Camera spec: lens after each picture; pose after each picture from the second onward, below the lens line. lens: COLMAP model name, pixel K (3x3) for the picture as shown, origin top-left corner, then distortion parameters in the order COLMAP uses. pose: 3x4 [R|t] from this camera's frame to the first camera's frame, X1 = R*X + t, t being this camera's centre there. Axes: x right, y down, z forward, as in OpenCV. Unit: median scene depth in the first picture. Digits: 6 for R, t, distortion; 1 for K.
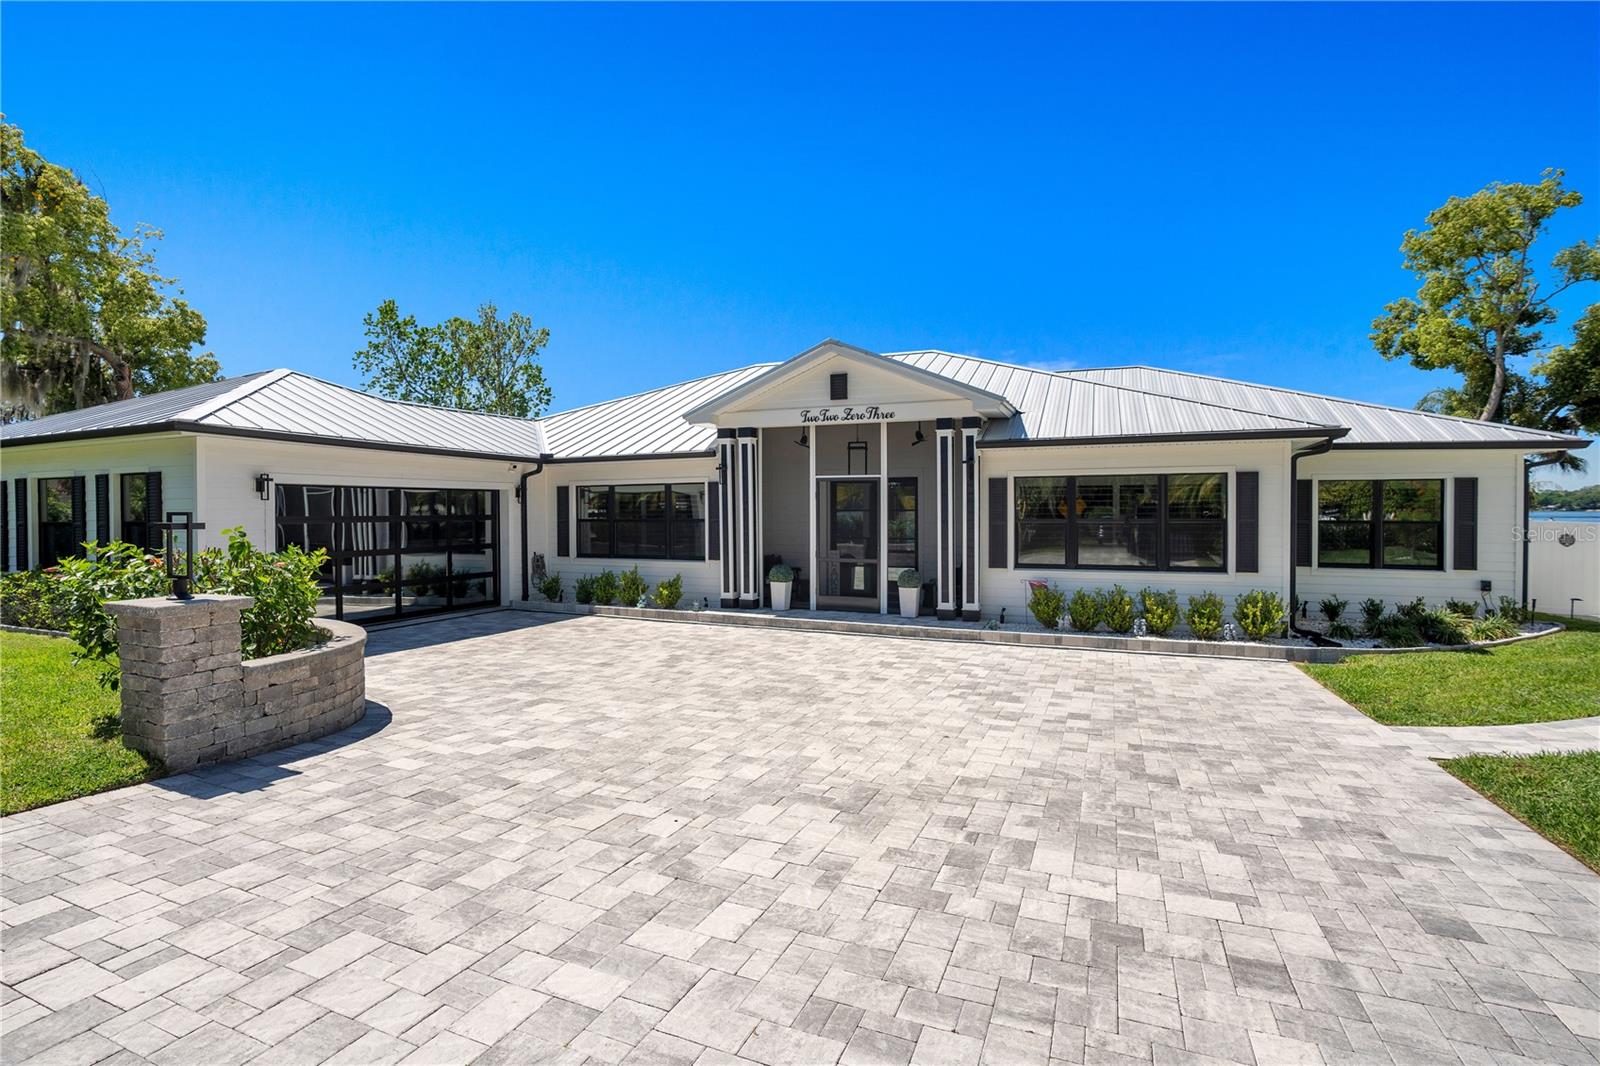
lens RADIAL K [[747.2, 0, 821.1], [0, 747.2, 525.7], [0, 0, 1]] dist [-0.060353, 0.023009]
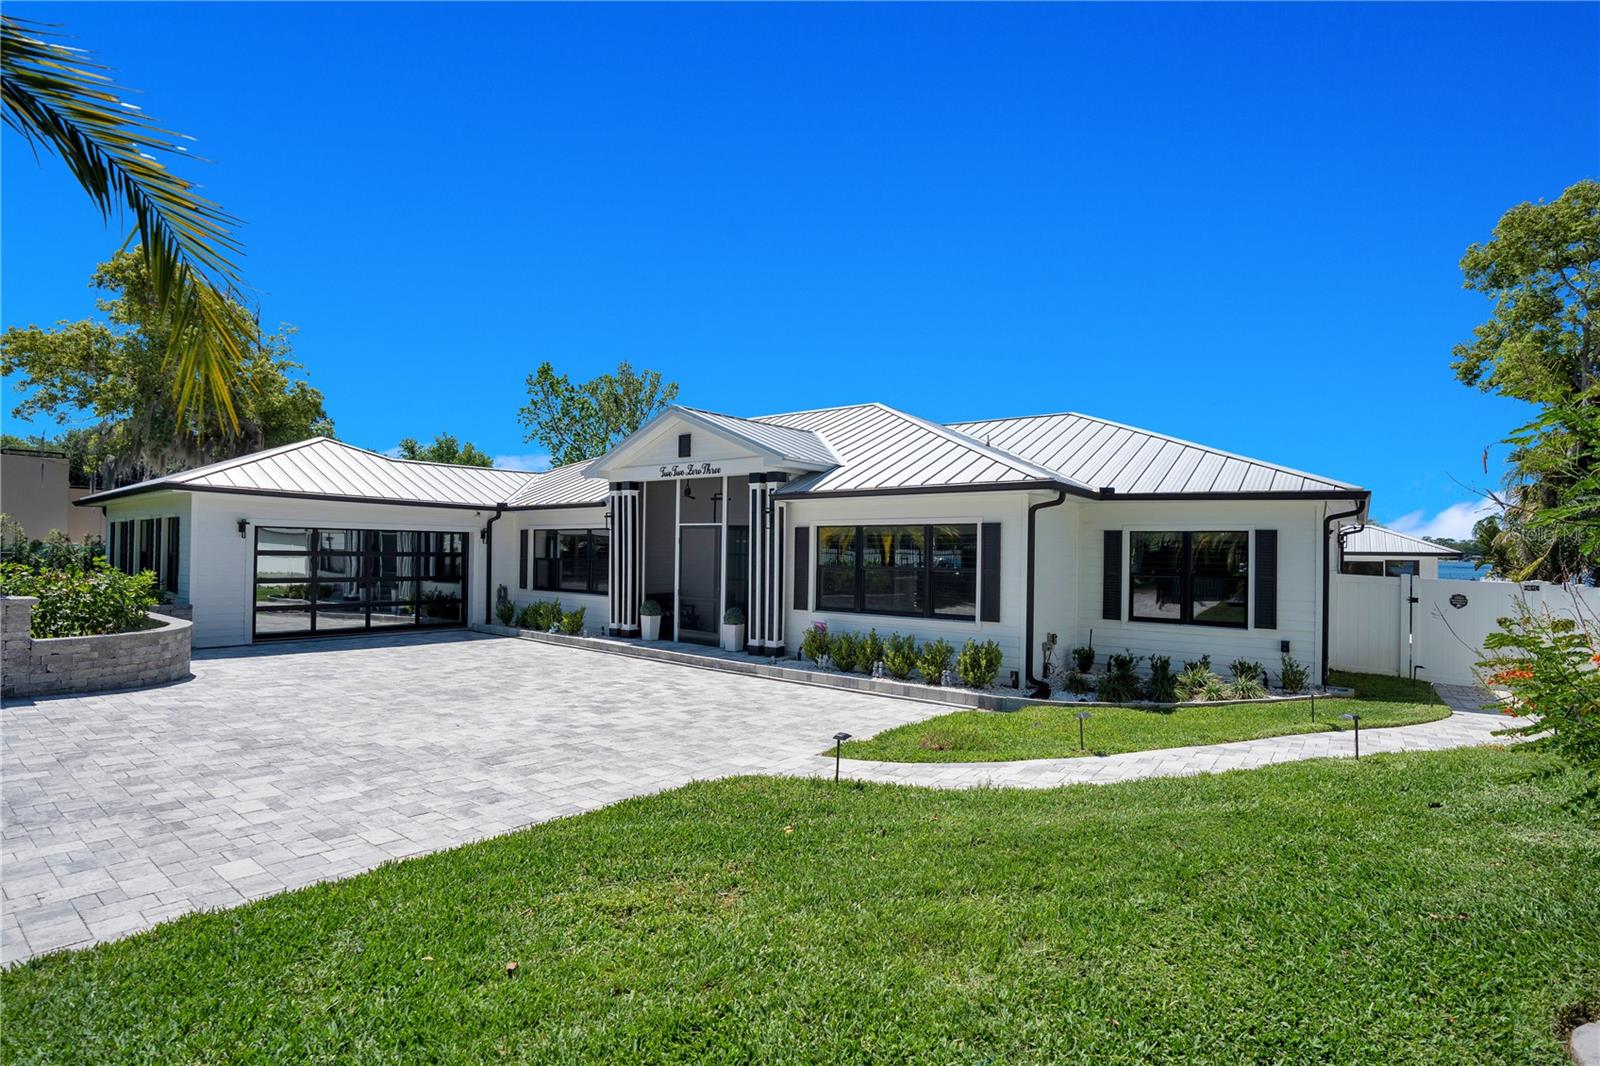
lens RADIAL K [[749.2, 0, 800.0], [0, 749.2, 533.0], [0, 0, 1]] dist [-0.058766, 0.021550]
pose [[0.968677, 0.010714, -0.248092, 0.506914], [-0.022303, 0.998785, -0.043948, -0.006777], [0.247319, 0.048105, 0.967739, -0.063672]]
